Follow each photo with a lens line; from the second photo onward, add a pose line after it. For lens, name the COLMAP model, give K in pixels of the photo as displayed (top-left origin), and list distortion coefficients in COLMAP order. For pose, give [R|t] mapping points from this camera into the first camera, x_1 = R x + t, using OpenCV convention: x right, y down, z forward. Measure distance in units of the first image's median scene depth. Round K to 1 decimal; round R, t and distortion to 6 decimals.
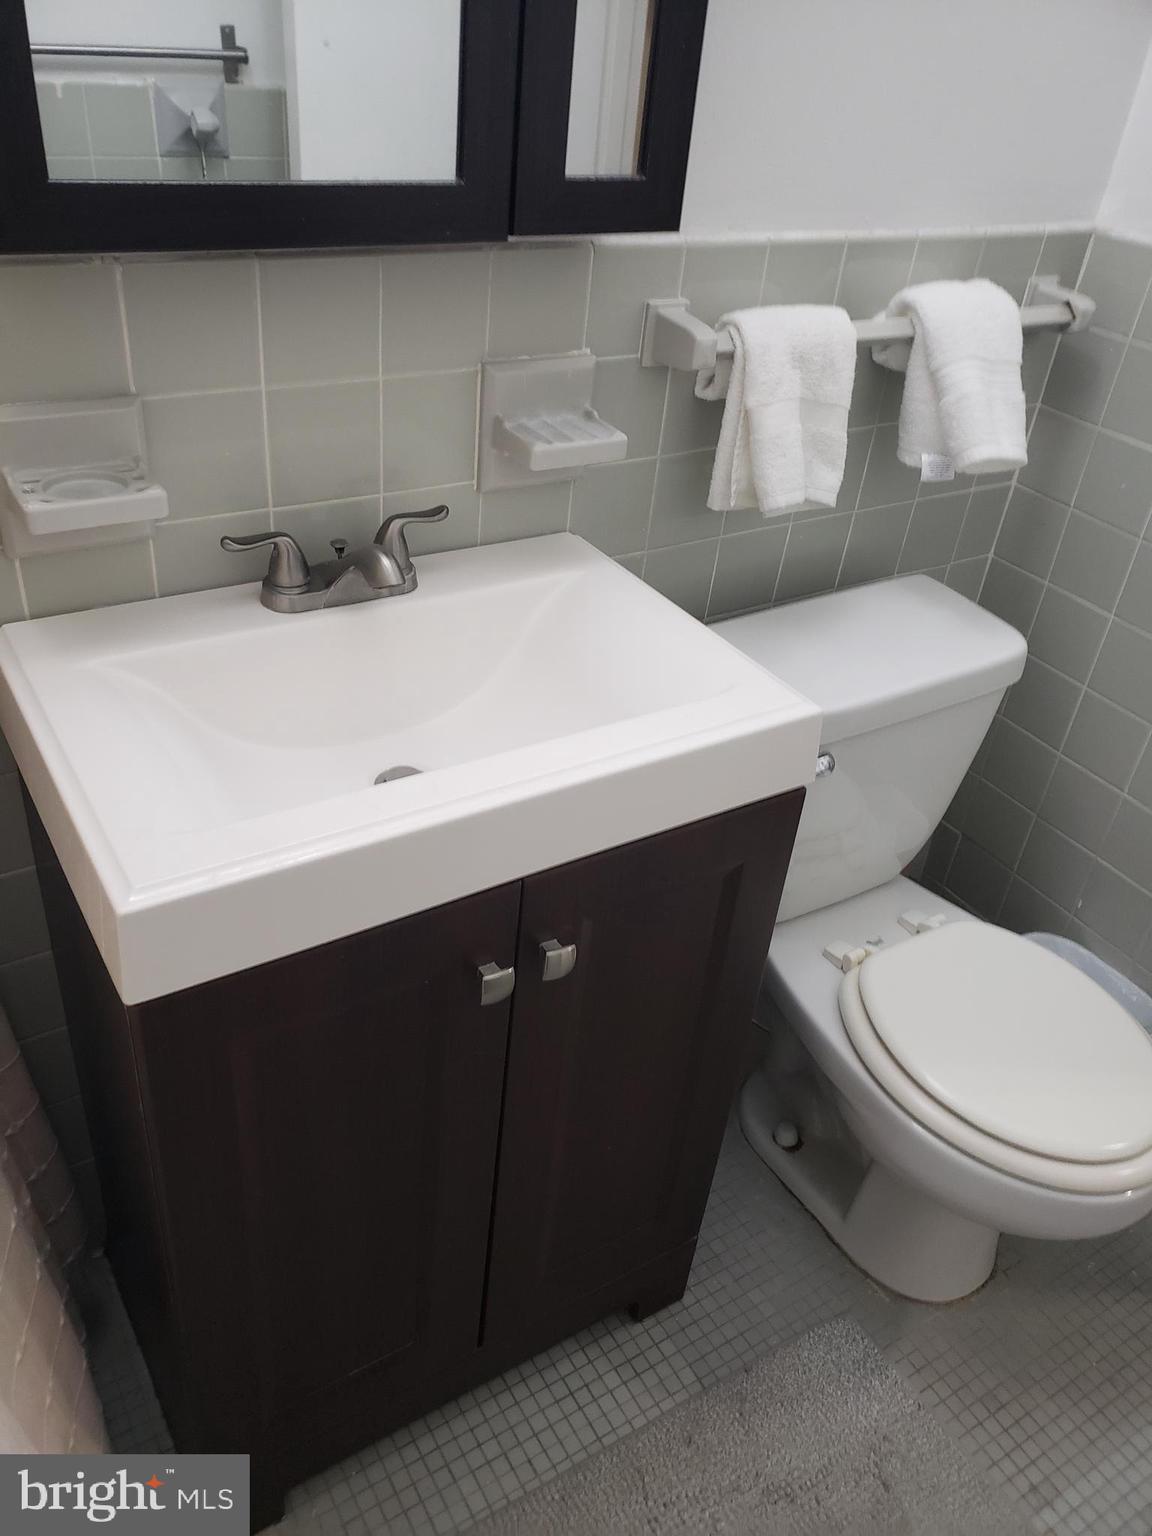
lens RADIAL K [[1200.2, 0, 576.4], [0, 1200.2, 796.5], [0, 0, 1]] dist [0.003904, -0.001704]
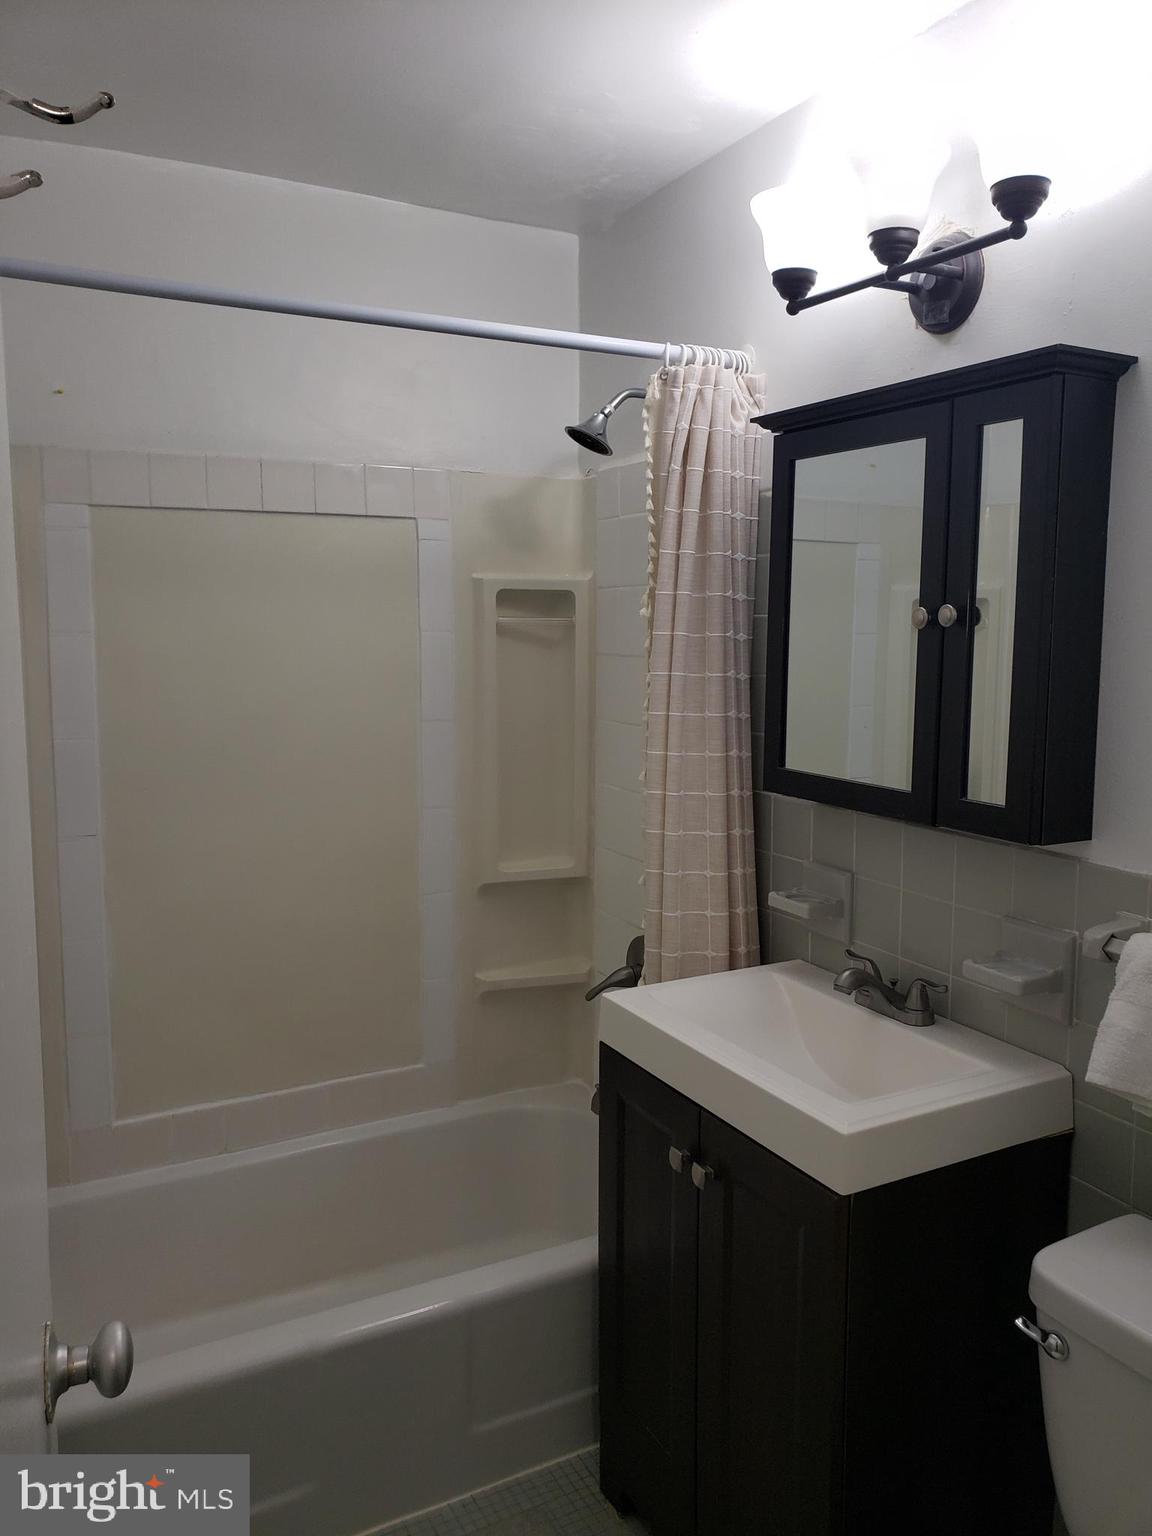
lens RADIAL K [[1188.2, 0, 577.2], [0, 1188.2, 747.6], [0, 0, 1]] dist [0.022116, -0.004409]
pose [[-0.068528, 0.025140, -0.997332, 1.645569], [-0.582140, 0.810839, 0.060439, -0.354381], [0.810195, 0.584729, -0.040930, 0.580377]]
